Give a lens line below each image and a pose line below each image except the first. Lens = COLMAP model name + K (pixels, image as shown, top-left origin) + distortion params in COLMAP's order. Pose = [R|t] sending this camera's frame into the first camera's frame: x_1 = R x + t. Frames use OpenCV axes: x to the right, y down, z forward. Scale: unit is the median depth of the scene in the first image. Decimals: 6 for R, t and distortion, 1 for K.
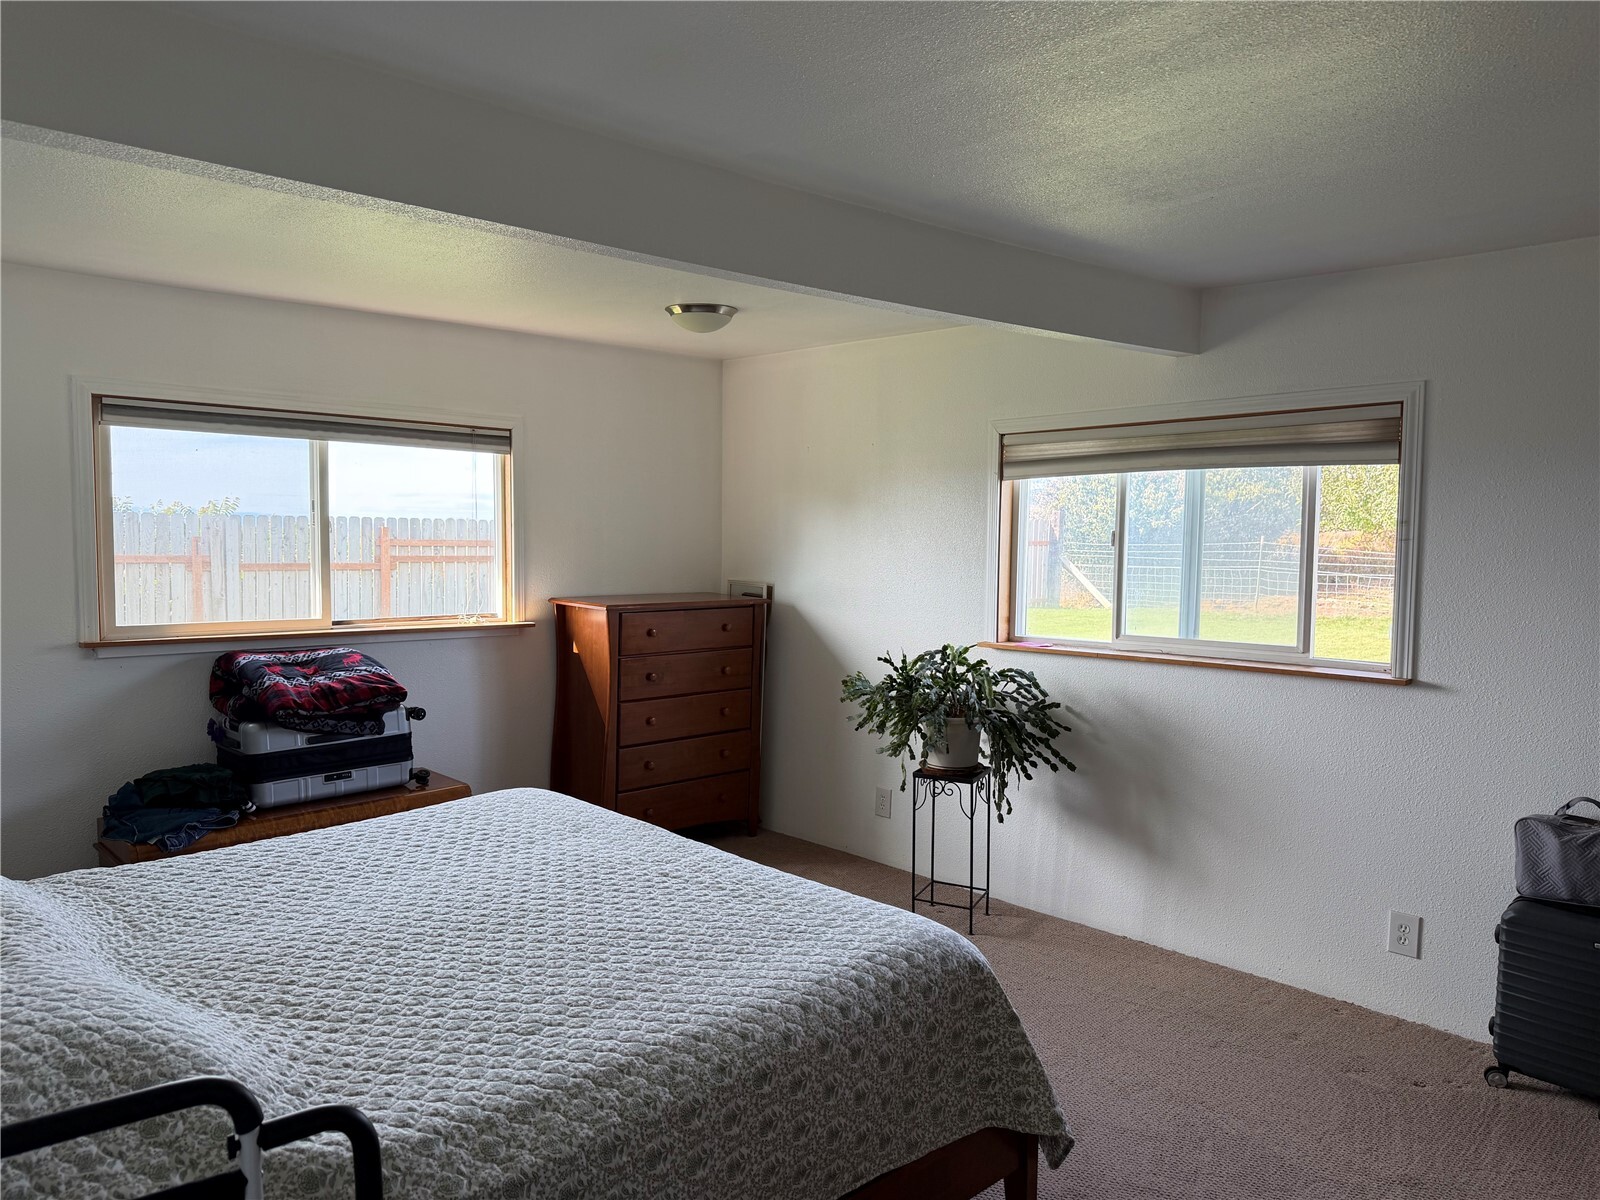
lens RADIAL K [[1110.5, 0, 801.6], [0, 1110.5, 608.0], [0, 0, 1]] dist [0.133067, -0.219466]
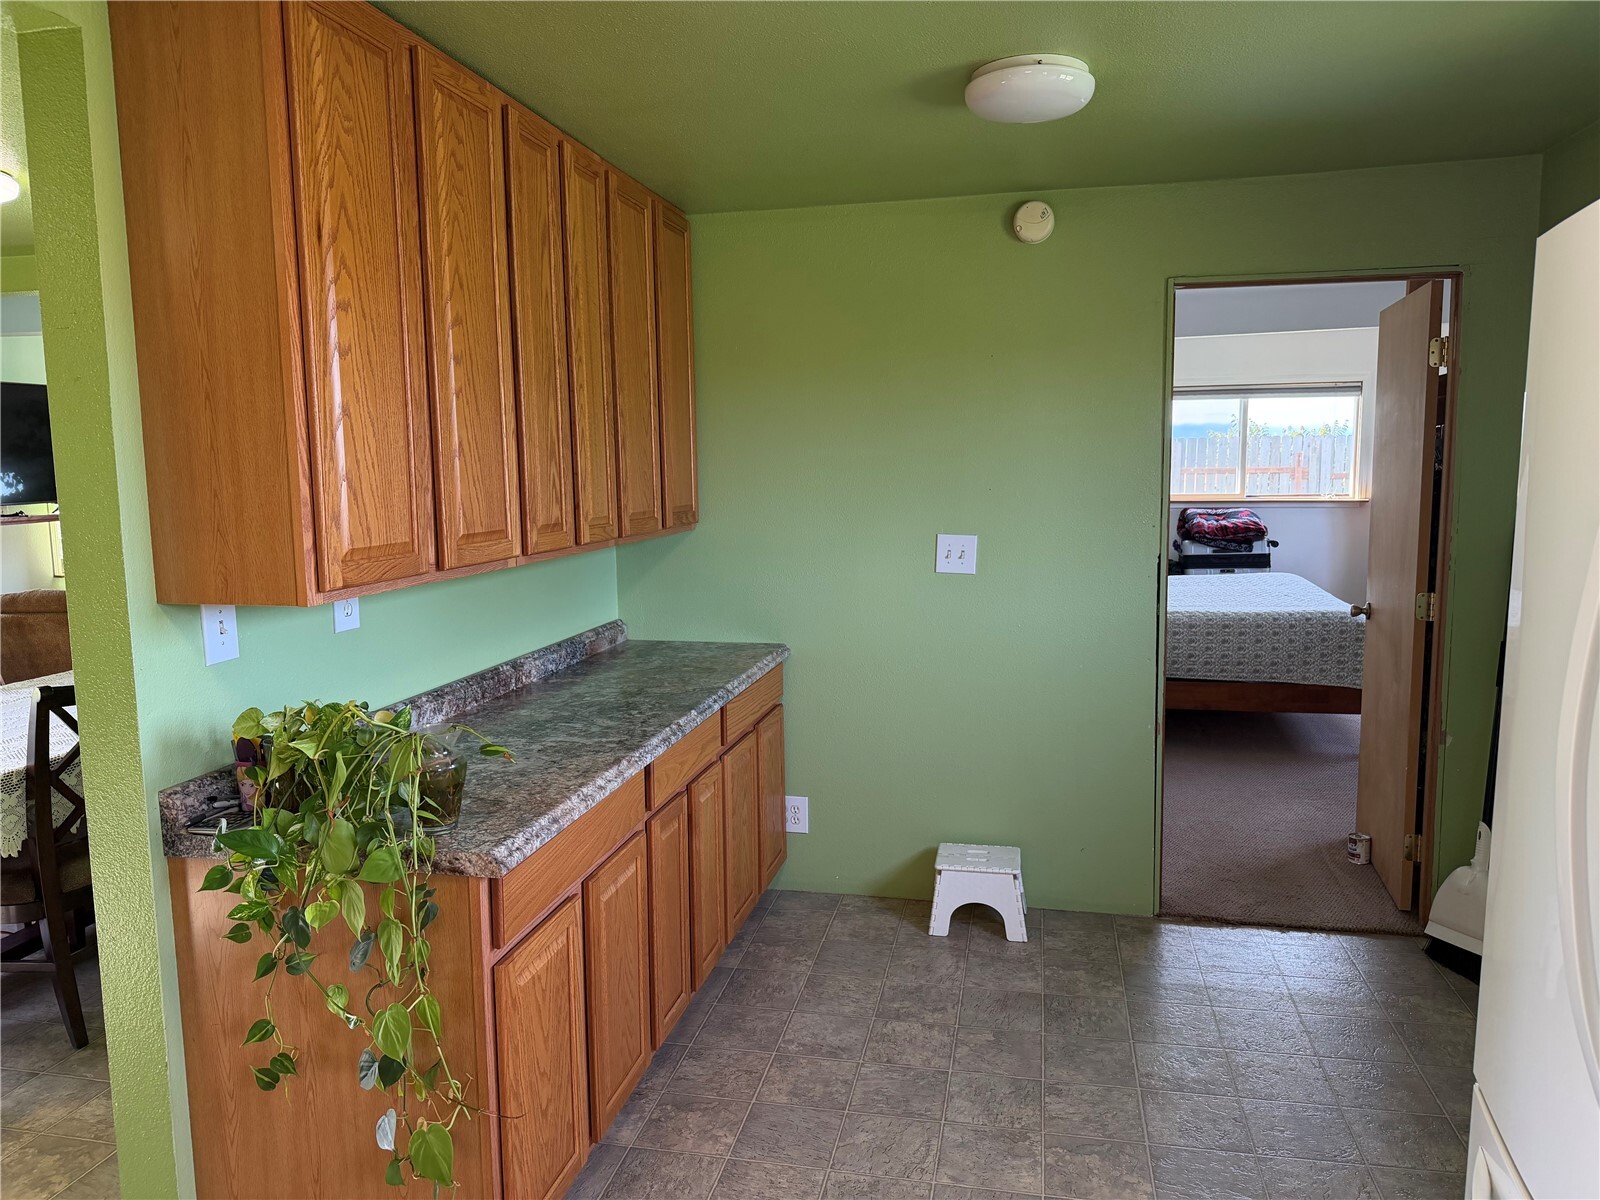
lens RADIAL K [[1110.5, 0, 801.6], [0, 1110.5, 608.0], [0, 0, 1]] dist [0.133067, -0.219466]
pose [[0.553105, 0.092002, -0.828016, 0.809568], [-0.033390, 0.995533, 0.088311, 0.062605], [0.832442, -0.021198, 0.553706, -0.711412]]
